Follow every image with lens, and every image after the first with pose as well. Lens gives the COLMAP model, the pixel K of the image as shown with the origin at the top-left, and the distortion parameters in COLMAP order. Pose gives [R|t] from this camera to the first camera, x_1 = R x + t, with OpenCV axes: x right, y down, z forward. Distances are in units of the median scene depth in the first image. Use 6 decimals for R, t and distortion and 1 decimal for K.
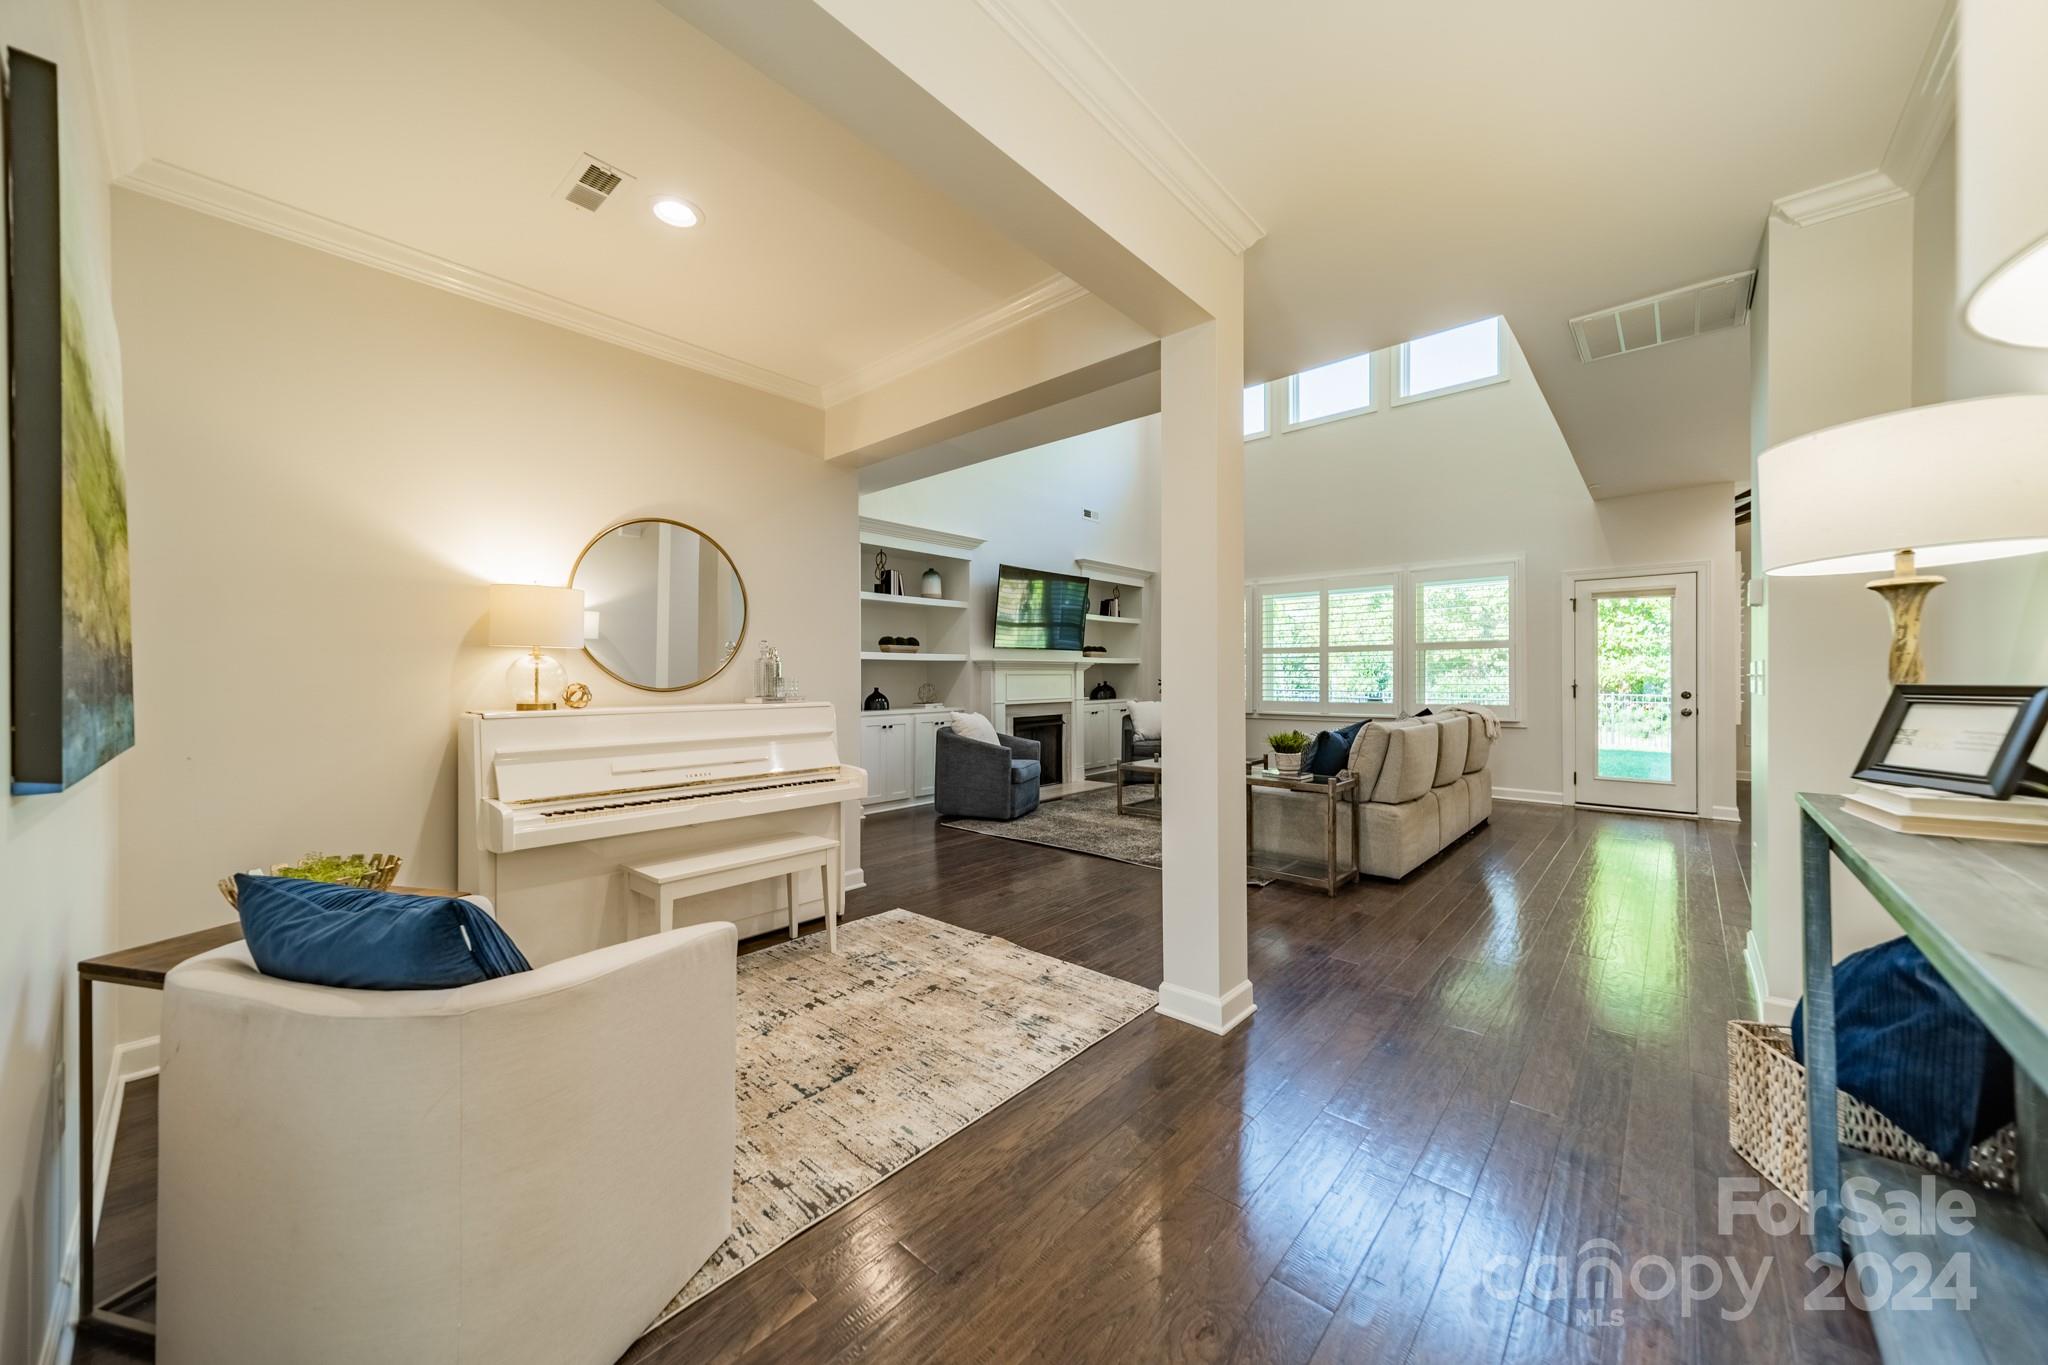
lens RADIAL K [[730.7, 0, 1033.2], [0, 730.7, 678.8], [0, 0, 1]] dist [0.006321, 0.000506]
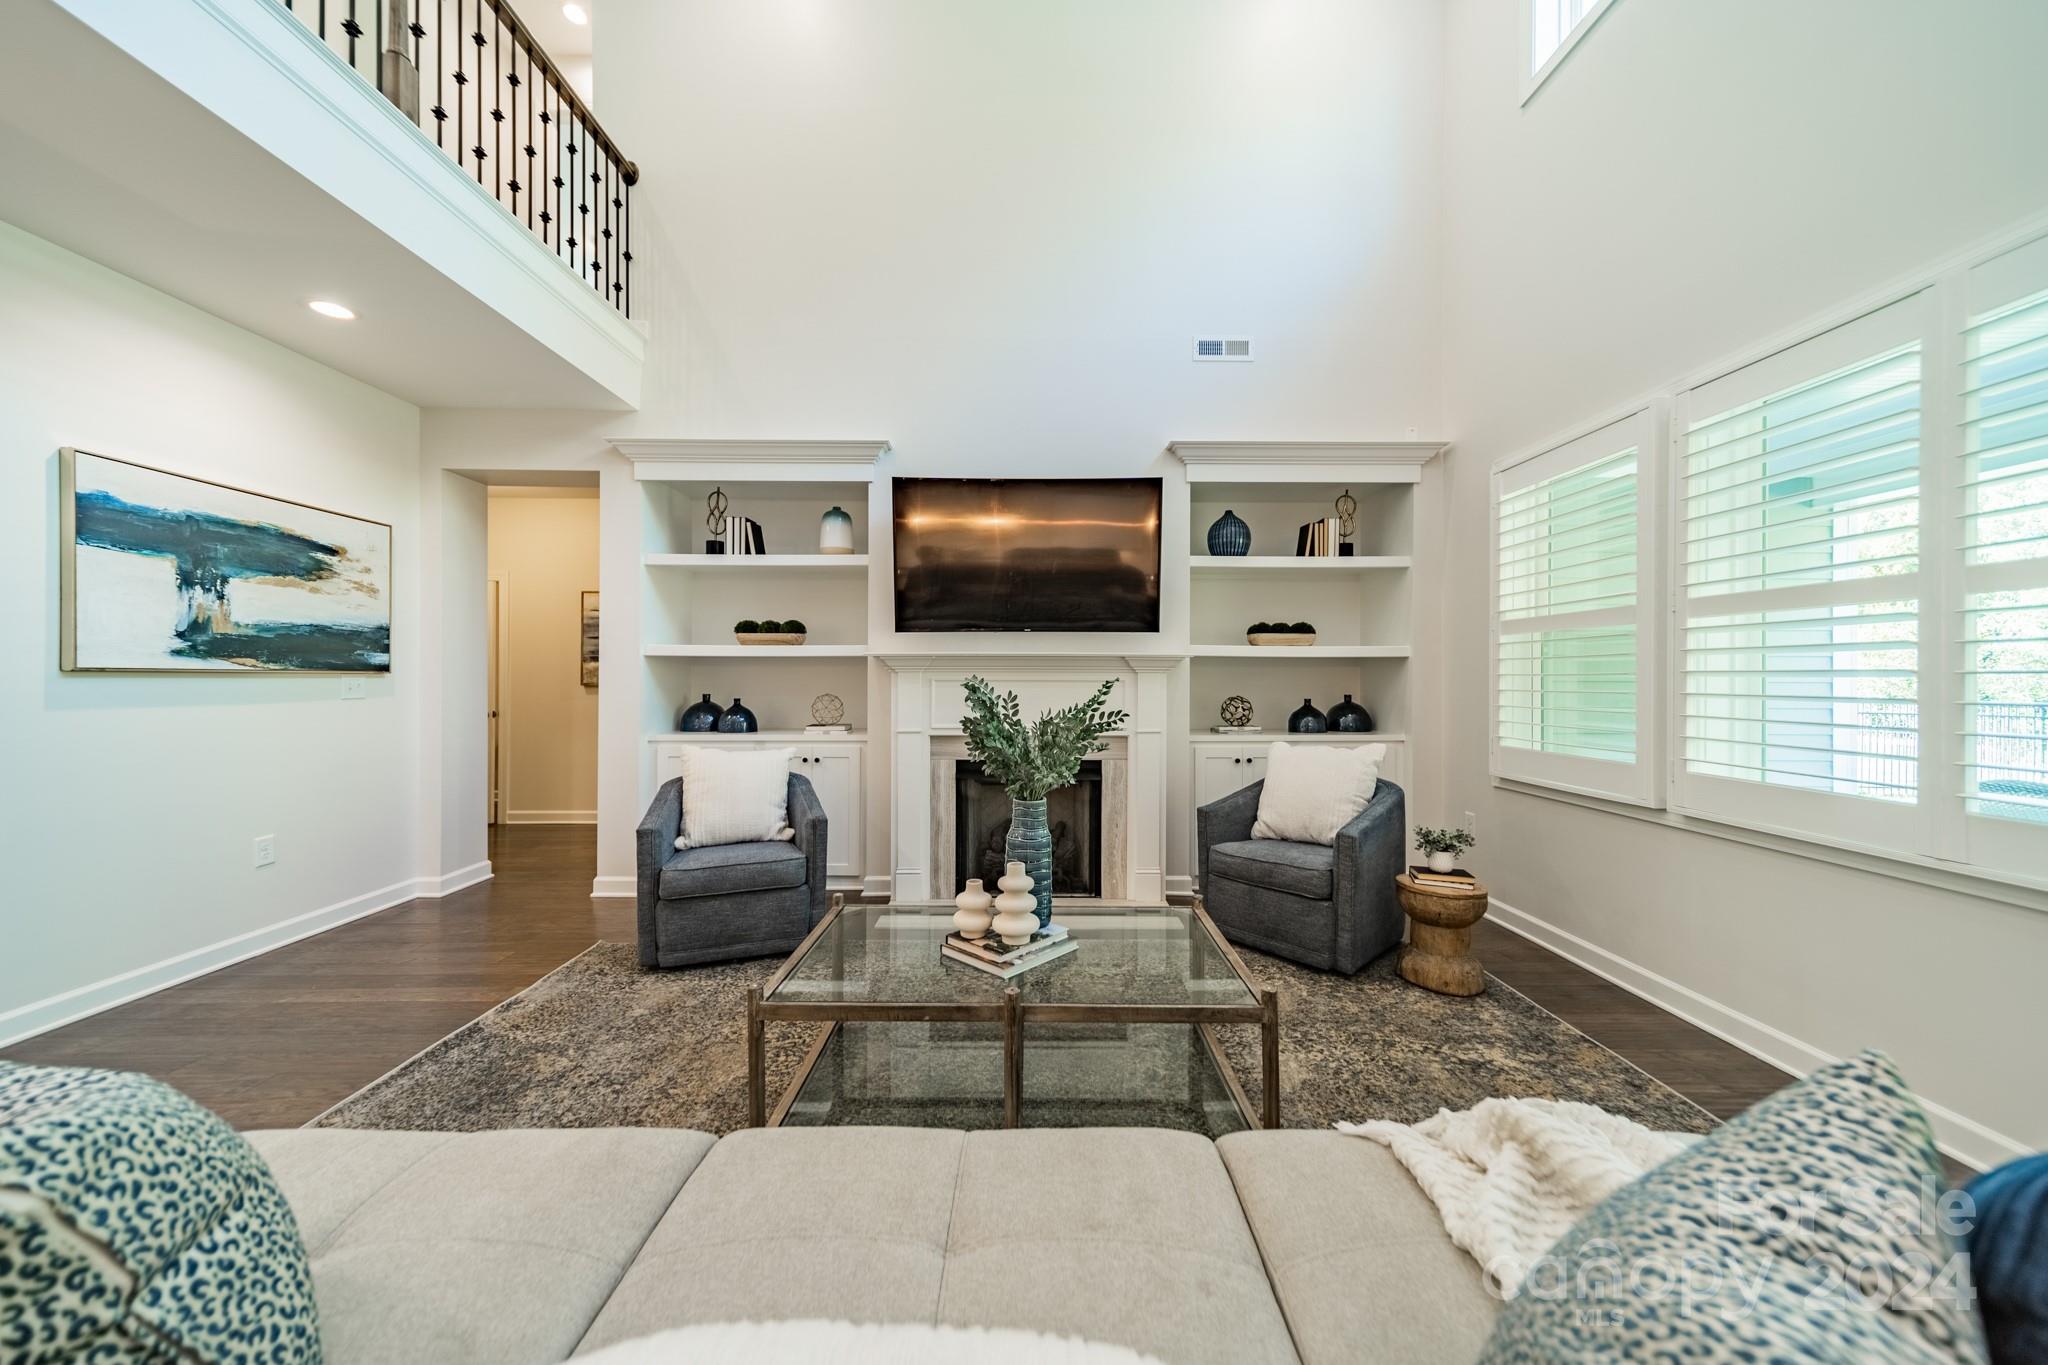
lens RADIAL K [[730.7, 0, 1019.0], [0, 730.7, 675.6], [0, 0, 1]] dist [0.006321, 0.000506]
pose [[0.665408, 0.003852, -0.746470, 0.434794], [-0.008393, 0.999962, -0.002322, -0.008738], [0.746433, 0.007810, 0.665415, 0.723439]]
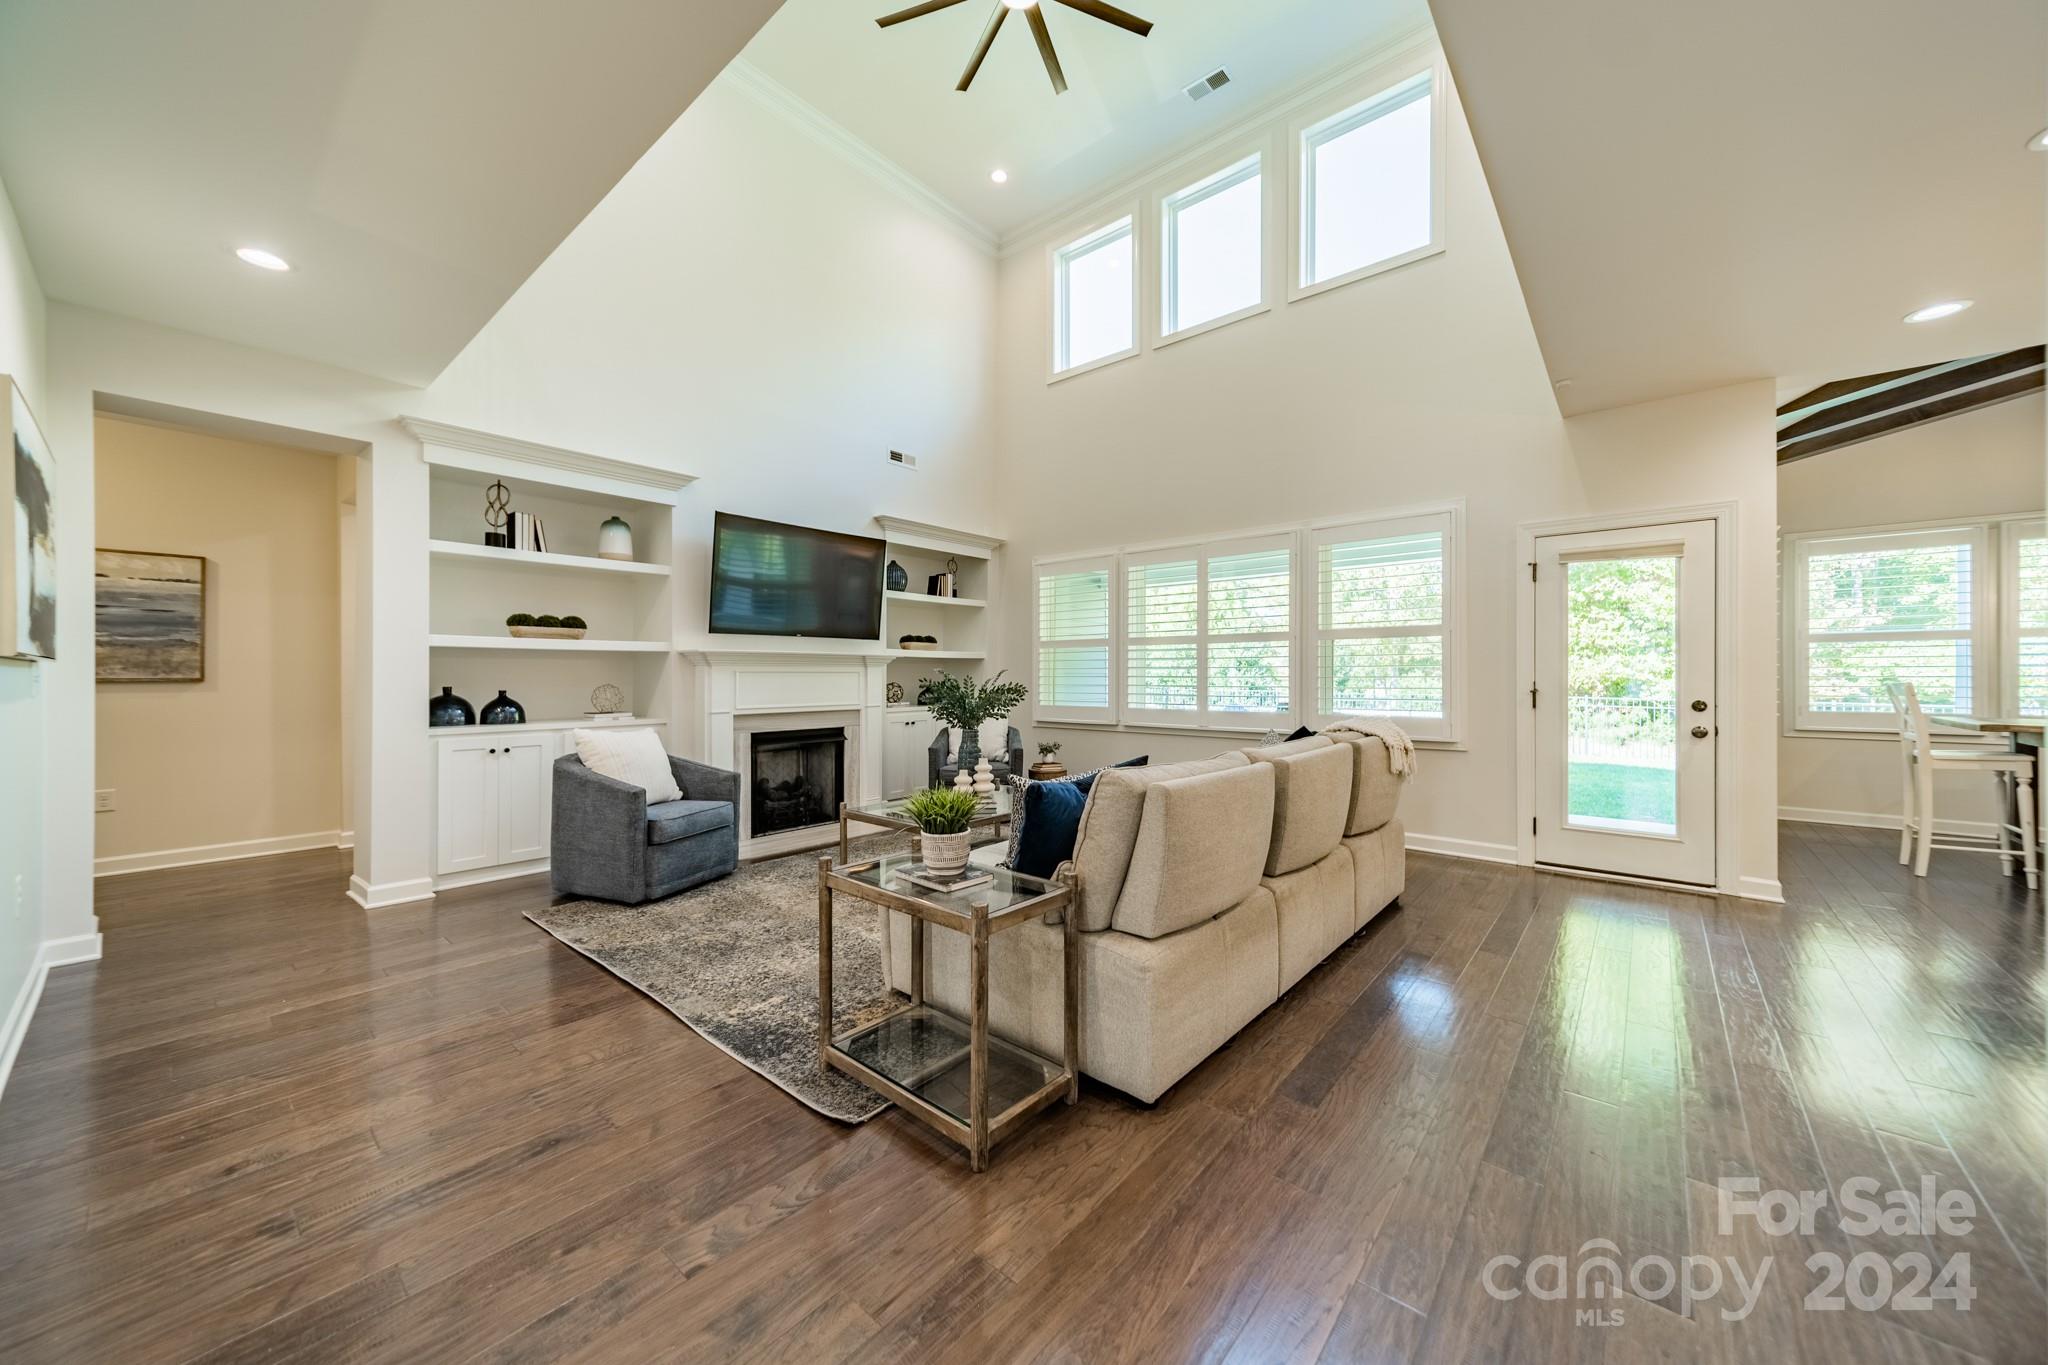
lens RADIAL K [[730.7, 0, 1031.3], [0, 730.7, 677.0], [0, 0, 1]] dist [0.006321, 0.000506]
pose [[0.999757, 0.003455, 0.021787, 0.242759], [-0.003432, 0.999994, -0.001075, -0.000942], [-0.021791, 0.001000, 0.999762, 0.311917]]
